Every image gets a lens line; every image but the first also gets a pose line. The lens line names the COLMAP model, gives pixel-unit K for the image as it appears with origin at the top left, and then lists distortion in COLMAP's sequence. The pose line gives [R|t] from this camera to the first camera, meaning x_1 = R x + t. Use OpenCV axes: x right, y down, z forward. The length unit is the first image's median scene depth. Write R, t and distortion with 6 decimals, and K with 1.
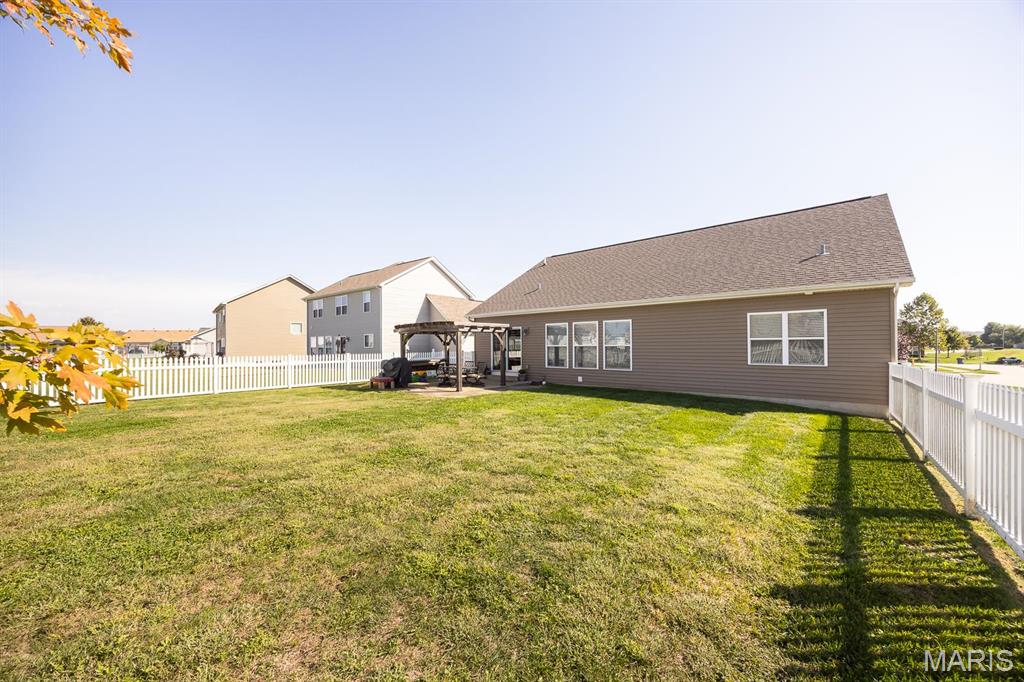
lens RADIAL K [[389.0, 0, 510.5], [0, 389.0, 348.6], [0, 0, 1]] dist [0.000196, -0.000015]
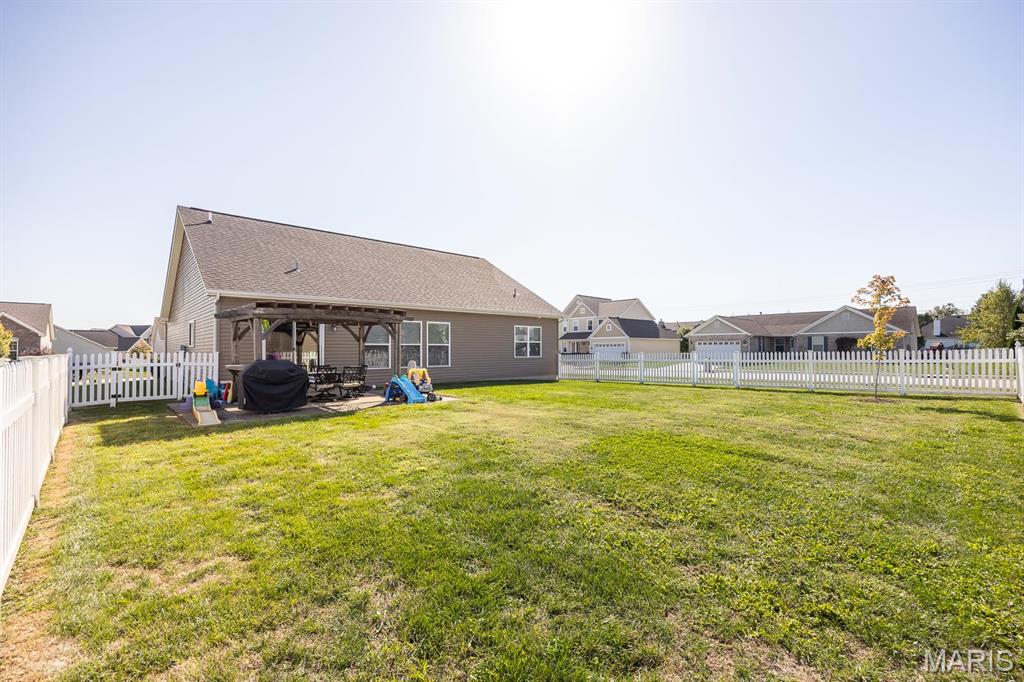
lens RADIAL K [[443.8, 0, 515.3], [0, 443.8, 345.5], [0, 0, 1]] dist [-0.012015, -0.000127]
pose [[0.122108, 0.014359, 0.992413, -0.873743], [0.006935, 0.999859, -0.015320, 0.013944], [-0.992493, 0.008753, 0.121991, 0.574266]]
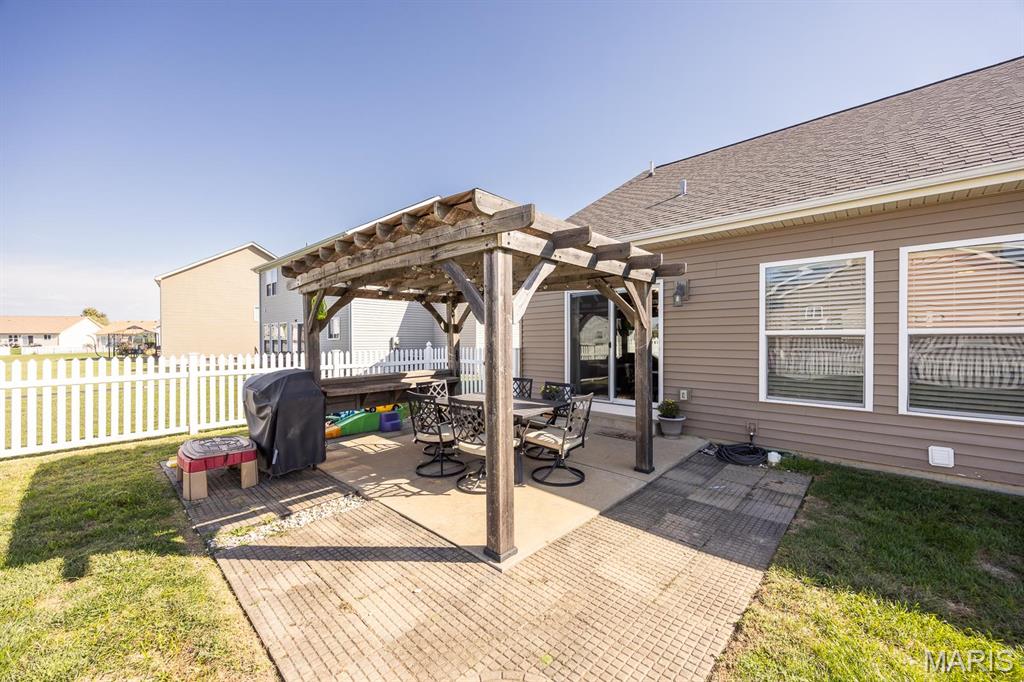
lens RADIAL K [[405.0, 0, 497.8], [0, 405.0, 342.4], [0, 0, 1]] dist [-0.000971, -0.000126]
pose [[0.997041, 0.002840, -0.076820, -0.102045], [-0.002809, 0.999996, 0.000521, 0.001184], [0.076822, -0.000304, 0.997045, 0.687800]]
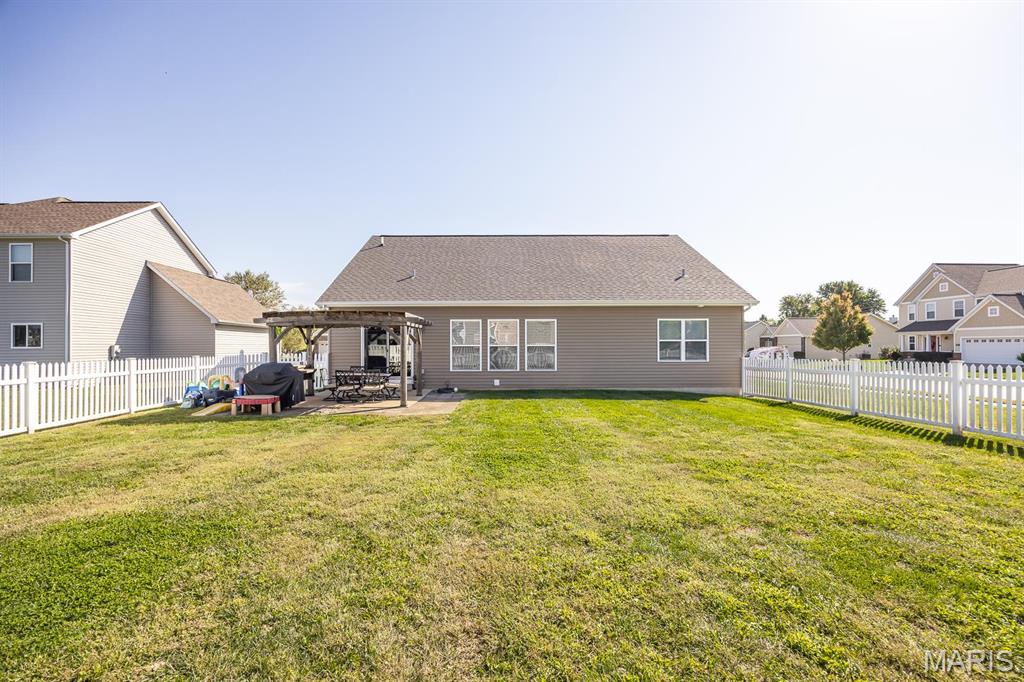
lens RADIAL K [[443.8, 0, 515.3], [0, 443.8, 345.5], [0, 0, 1]] dist [-0.012015, -0.000127]
pose [[0.757224, 0.003506, 0.653146, -0.454586], [0.002908, 0.999958, -0.008738, 0.001636], [-0.653149, 0.008516, 0.757182, 0.186733]]
